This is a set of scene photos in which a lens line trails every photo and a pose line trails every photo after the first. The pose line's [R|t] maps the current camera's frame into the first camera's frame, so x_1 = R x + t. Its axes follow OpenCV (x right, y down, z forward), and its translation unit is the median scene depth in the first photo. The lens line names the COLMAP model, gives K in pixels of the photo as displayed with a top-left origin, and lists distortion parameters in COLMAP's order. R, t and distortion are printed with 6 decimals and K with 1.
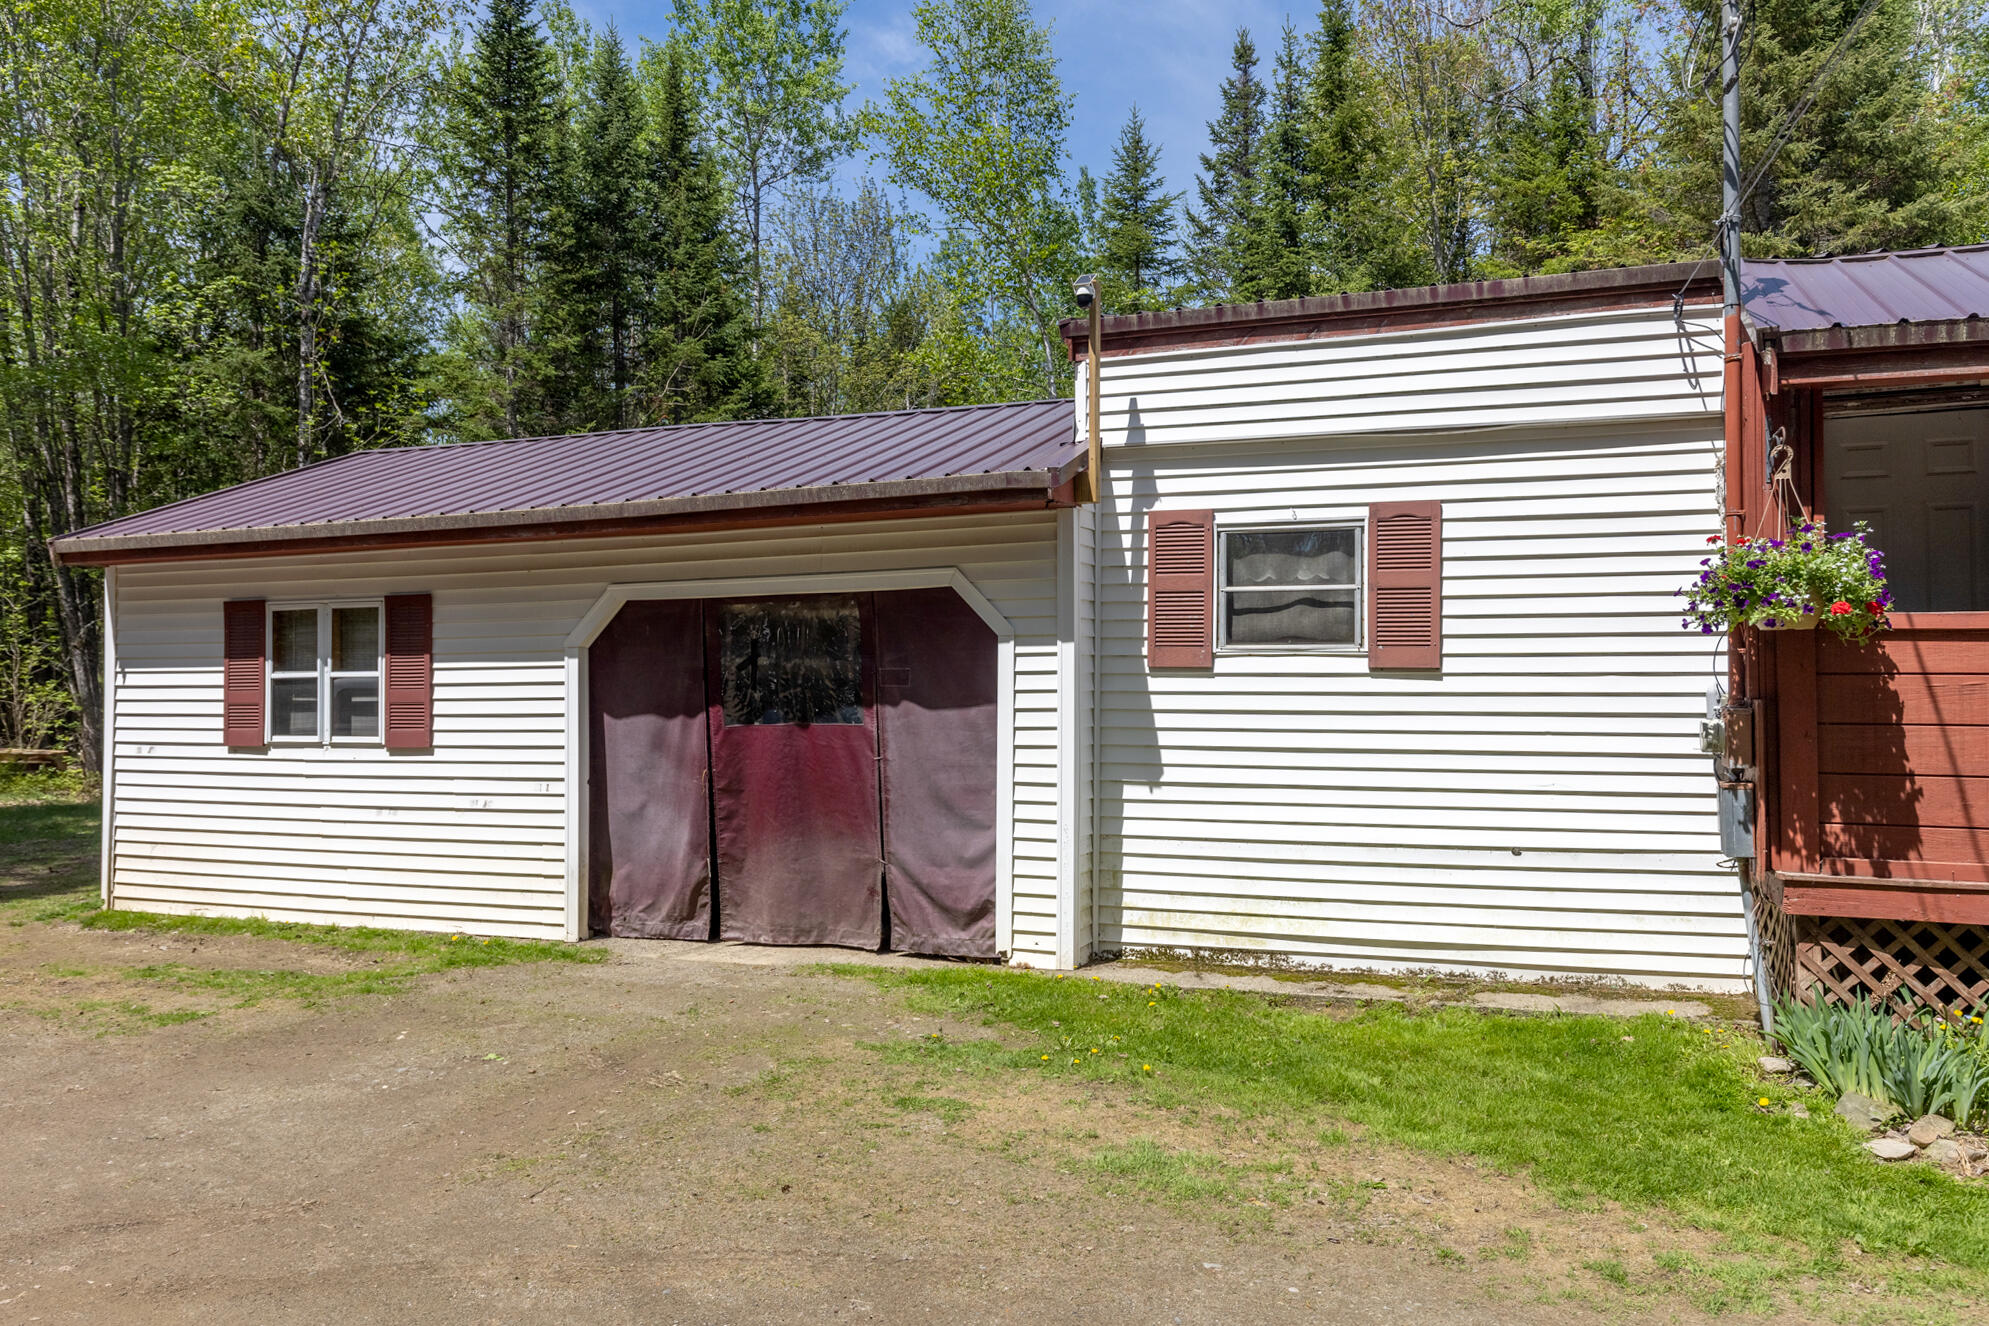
lens RADIAL K [[1428.3, 0, 989.7], [0, 1428.3, 656.5], [0, 0, 1]] dist [-0.001721, -0.006177]
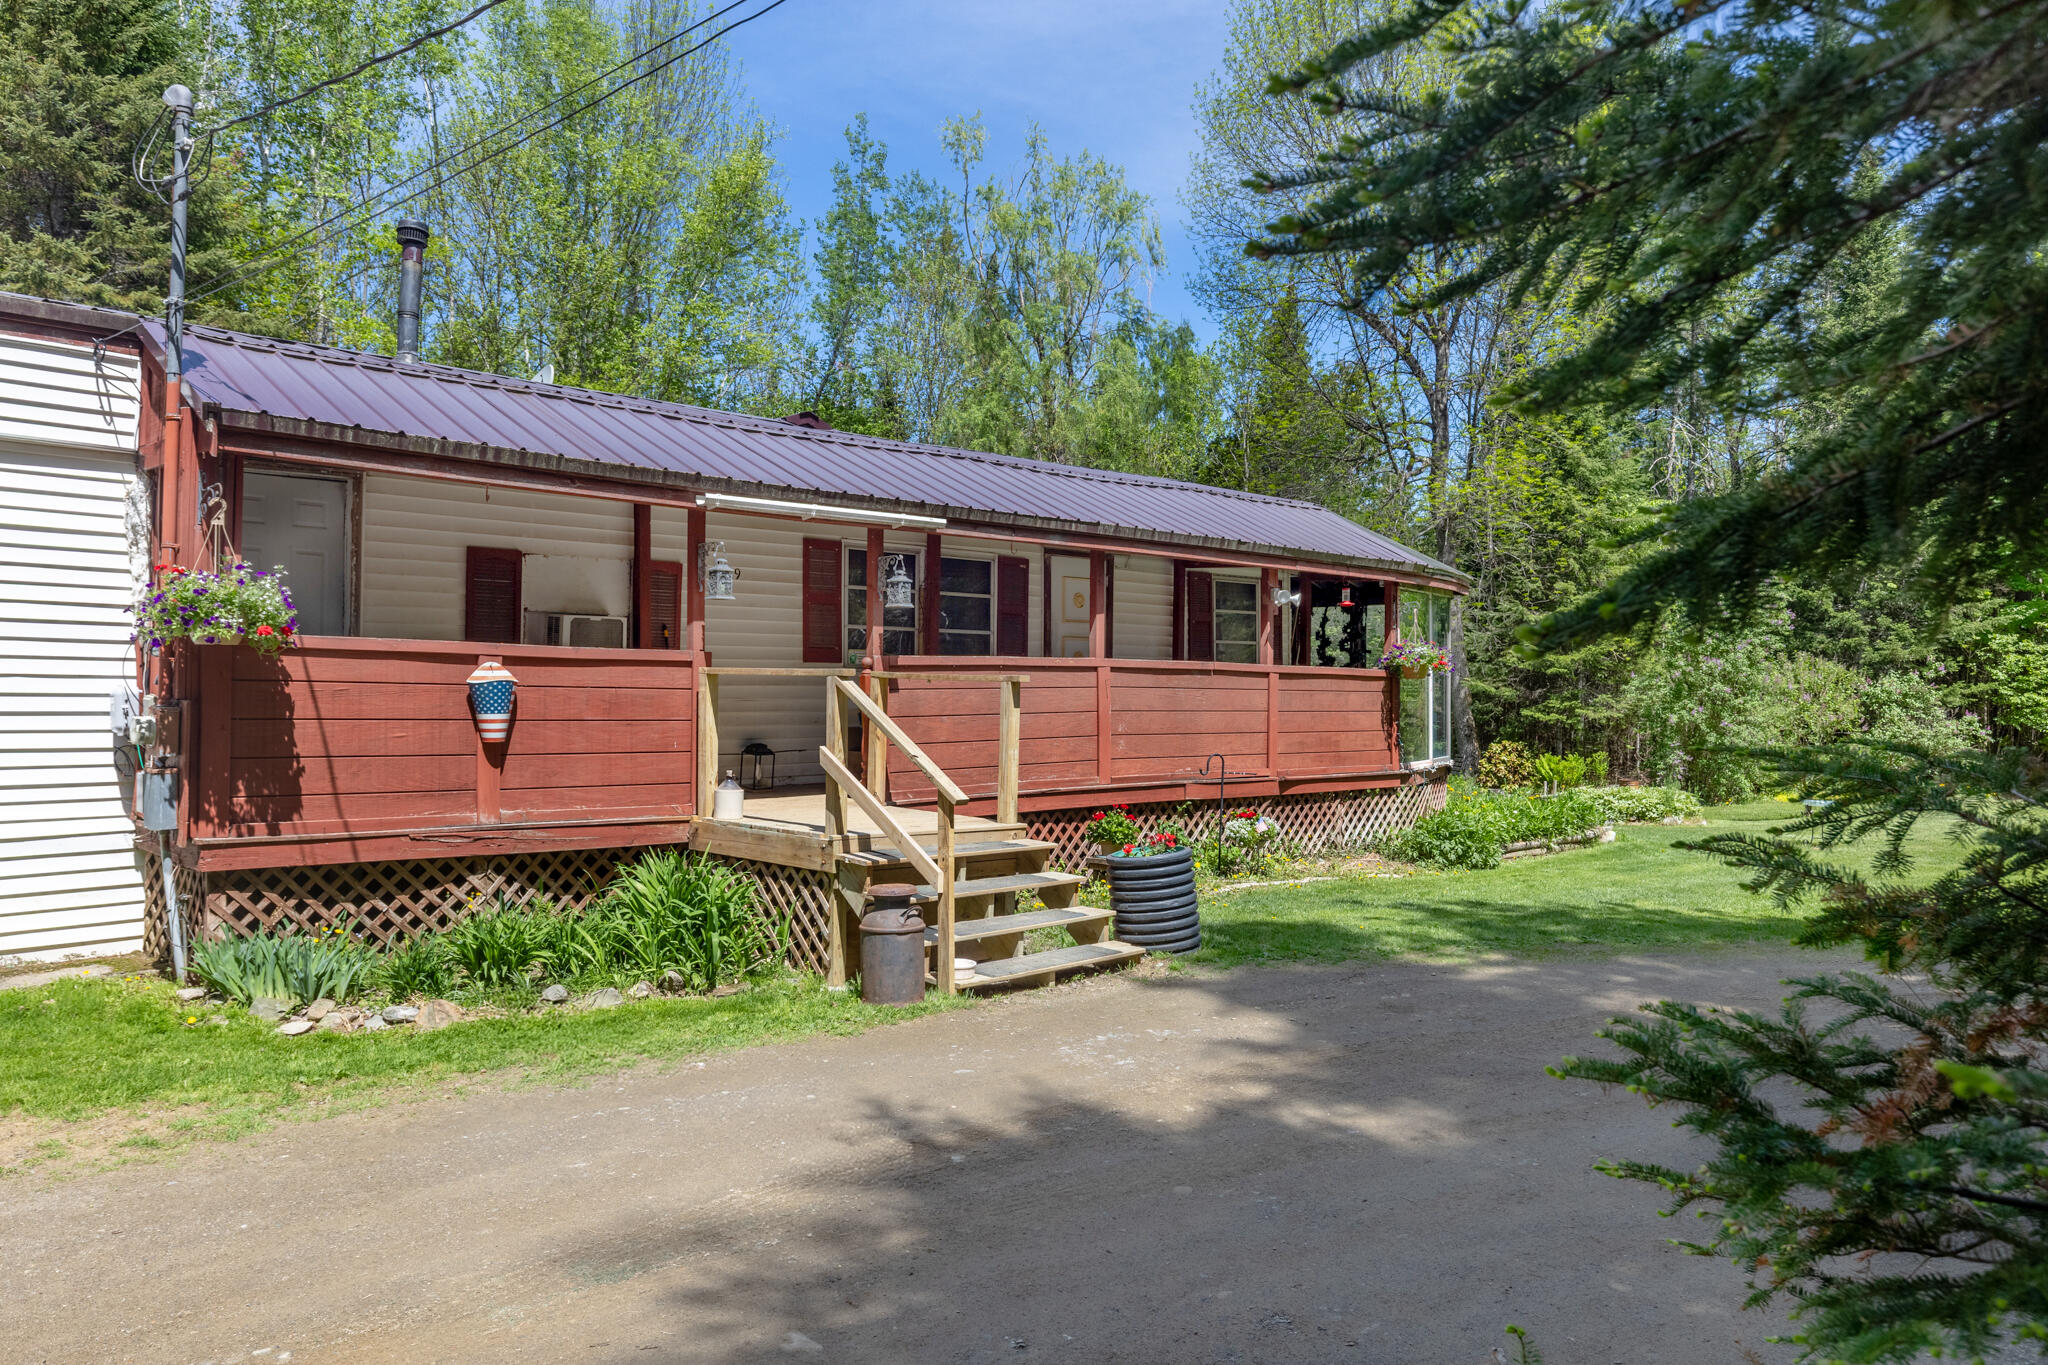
lens RADIAL K [[1470.6, 0, 1022.4], [0, 1470.6, 667.0], [0, 0, 1]] dist [-0.001721, -0.006177]
pose [[0.422265, 0.024862, 0.906131, -0.234894], [-0.031974, 0.999410, -0.012521, -0.004019], [-0.905908, -0.023685, 0.422811, -0.144587]]
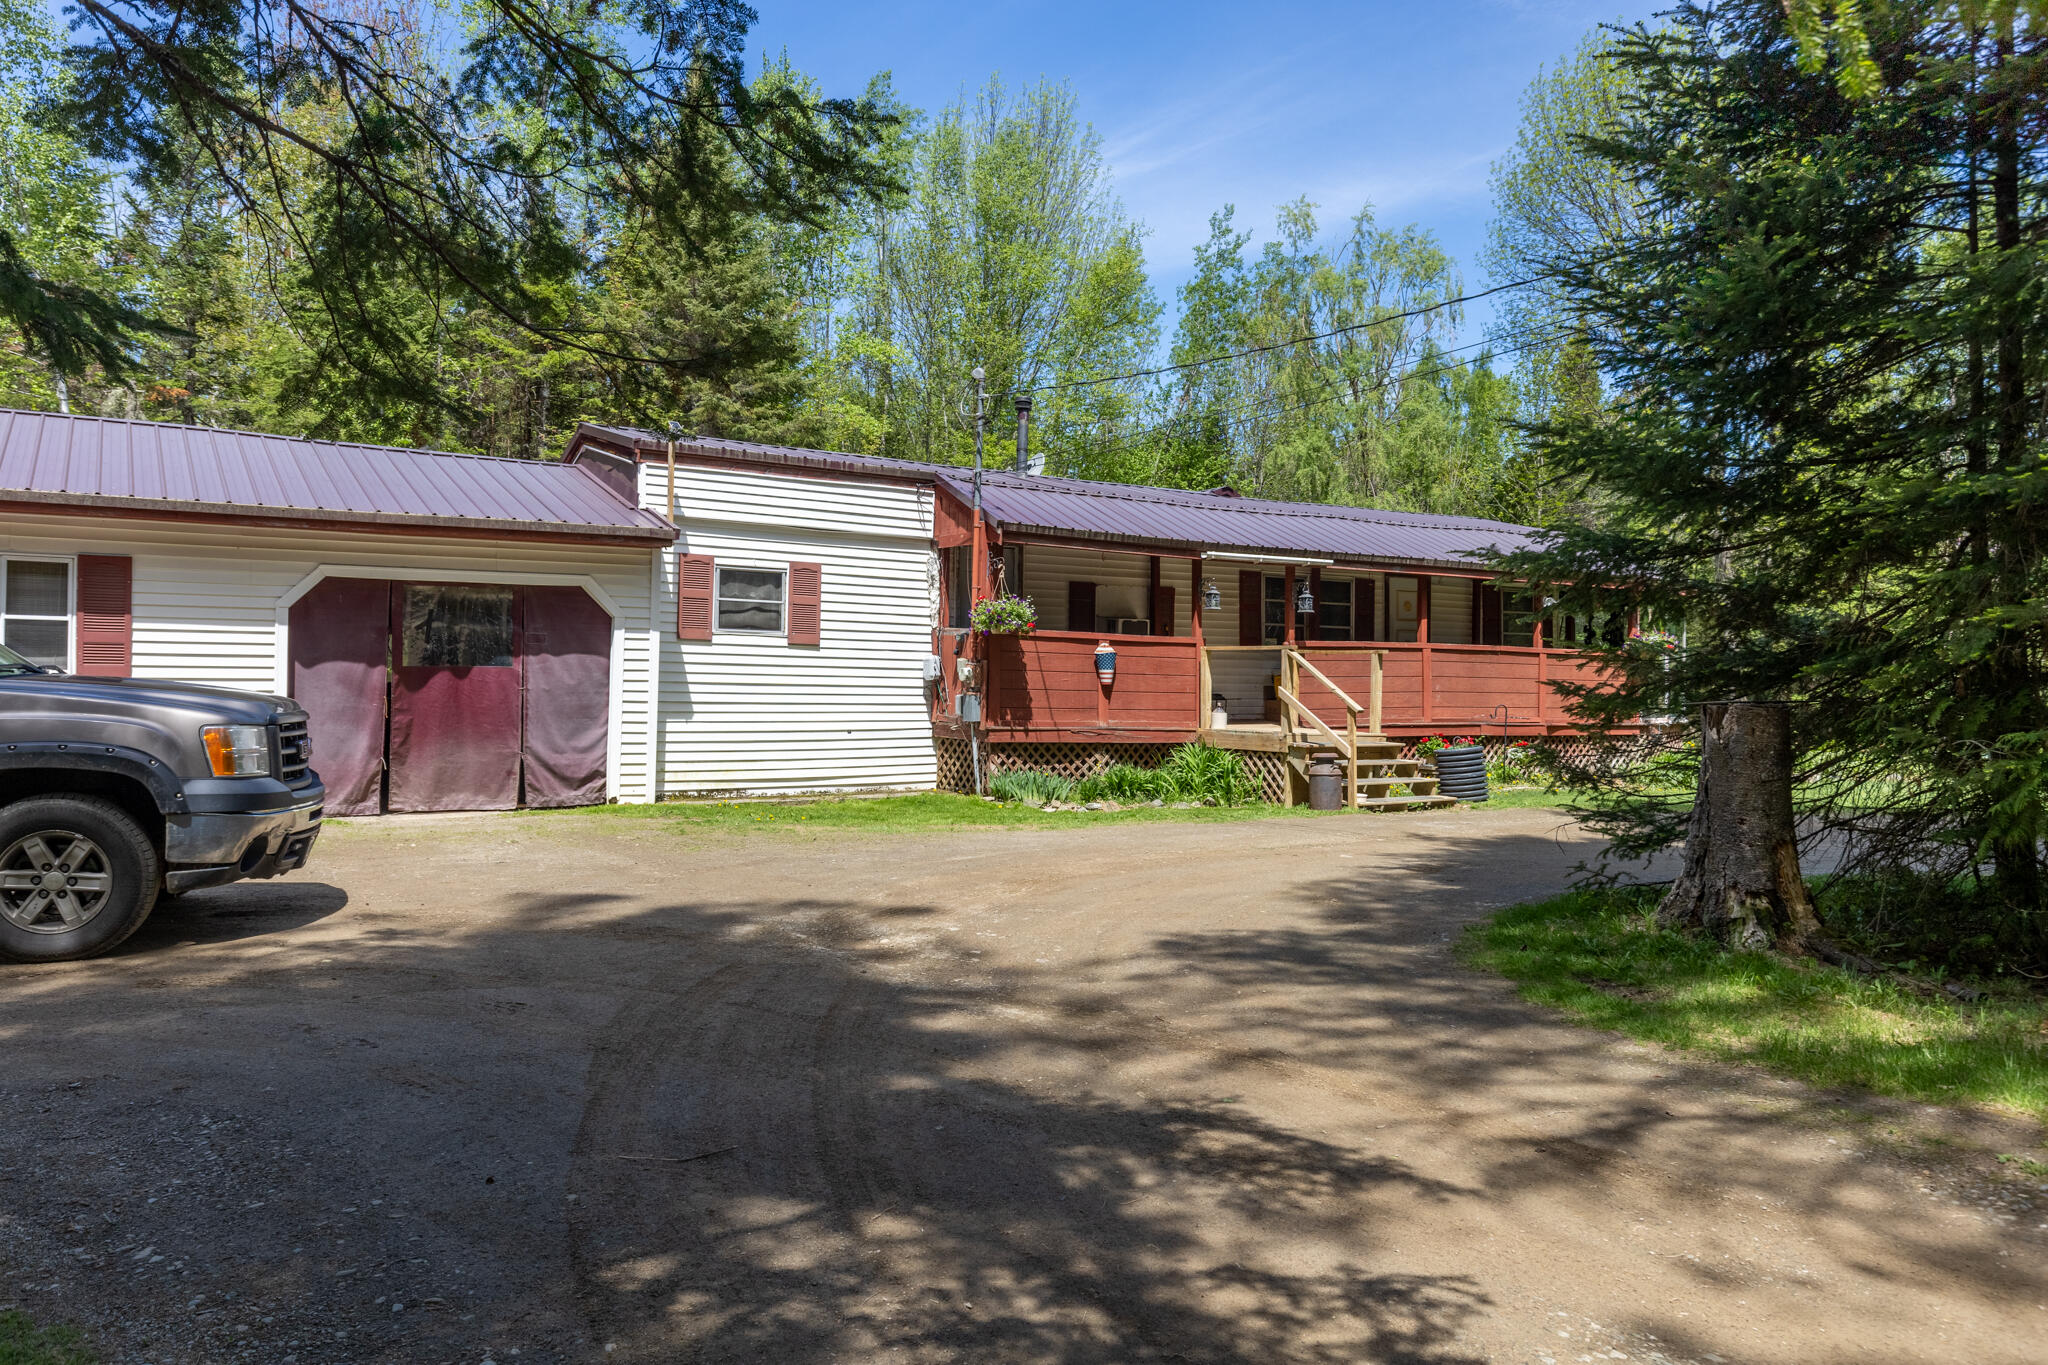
lens RADIAL K [[1470.6, 0, 1004.2], [0, 1470.6, 679.6], [0, 0, 1]] dist [-0.001721, -0.006177]
pose [[0.598913, 0.018531, 0.800600, -1.219175], [-0.031679, 0.999498, 0.000563, 0.048467], [-0.800187, -0.025699, 0.599199, -0.487853]]
